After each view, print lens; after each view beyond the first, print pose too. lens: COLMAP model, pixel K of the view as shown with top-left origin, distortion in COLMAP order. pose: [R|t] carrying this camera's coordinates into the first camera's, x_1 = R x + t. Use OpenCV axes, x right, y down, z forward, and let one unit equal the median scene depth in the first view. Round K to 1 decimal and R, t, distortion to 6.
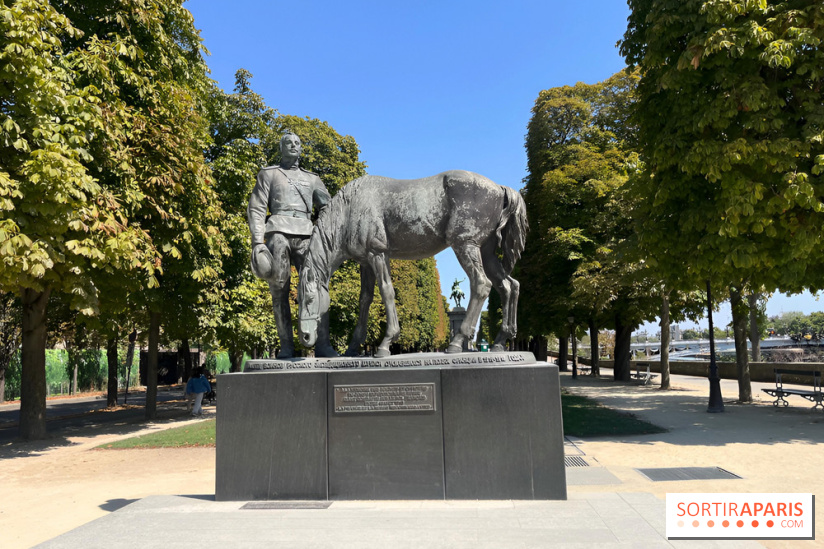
lens RADIAL K [[695.1, 0, 412.0], [0, 695.1, 274.5], [0, 0, 1]] dist [0.039005, -0.020837]
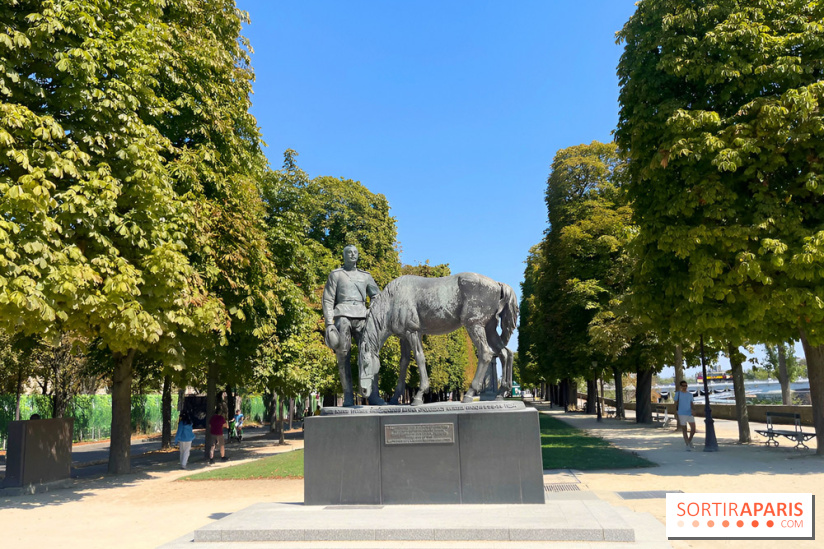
lens RADIAL K [[695.1, 0, 412.0], [0, 695.1, 274.5], [0, 0, 1]] dist [0.039005, -0.020837]
pose [[0.999092, -0.011637, -0.040982, 0.004252], [0.009152, 0.998138, -0.060304, -0.030666], [0.041607, 0.059875, 0.997338, -0.216581]]
